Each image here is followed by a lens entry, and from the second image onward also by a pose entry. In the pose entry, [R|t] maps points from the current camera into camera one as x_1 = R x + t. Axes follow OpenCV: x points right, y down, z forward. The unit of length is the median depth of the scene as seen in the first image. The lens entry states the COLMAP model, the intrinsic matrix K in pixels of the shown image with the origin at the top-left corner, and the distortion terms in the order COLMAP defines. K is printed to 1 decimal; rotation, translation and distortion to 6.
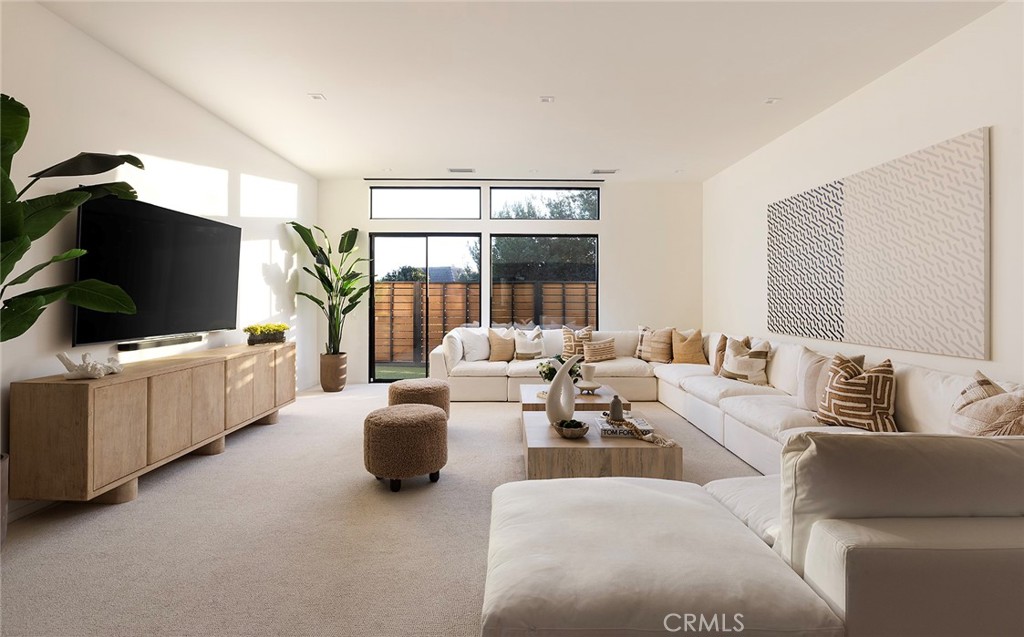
lens RADIAL K [[489.9, 0, 513.2], [0, 489.9, 306.6], [0, 0, 1]] dist [-0.001780, -0.000654]
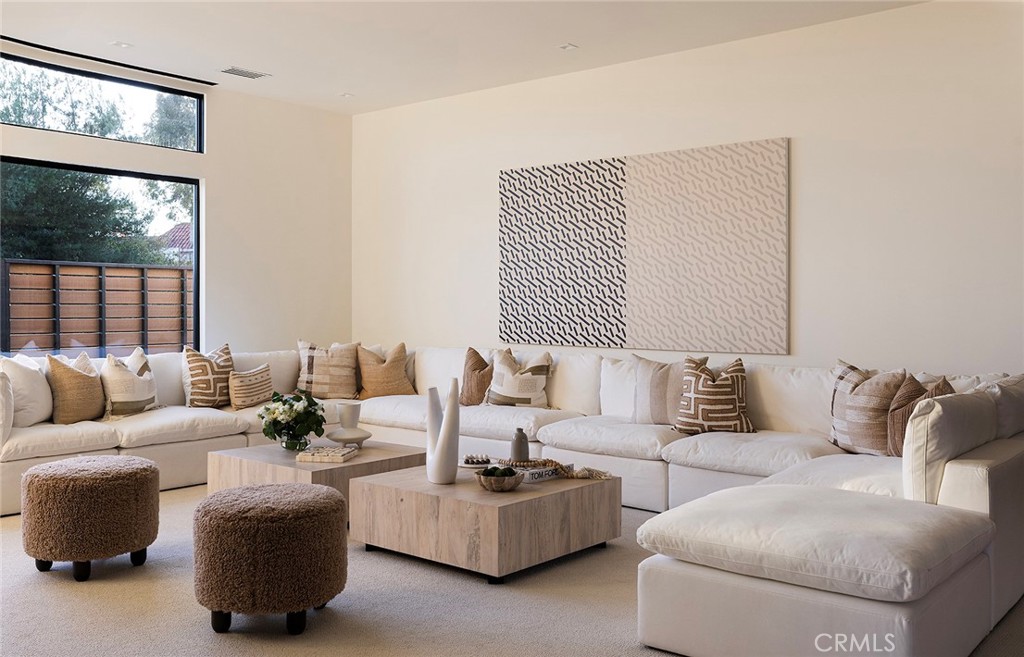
lens RADIAL K [[931.7, 0, 512.0], [0, 931.7, 328.5], [0, 0, 1]] dist [-0.003780, -0.007843]
pose [[0.650626, -0.019235, 0.759154, -0.807200], [0.008398, 0.999800, 0.018135, 0.007706], [-0.759352, -0.005423, 0.650658, 0.103179]]
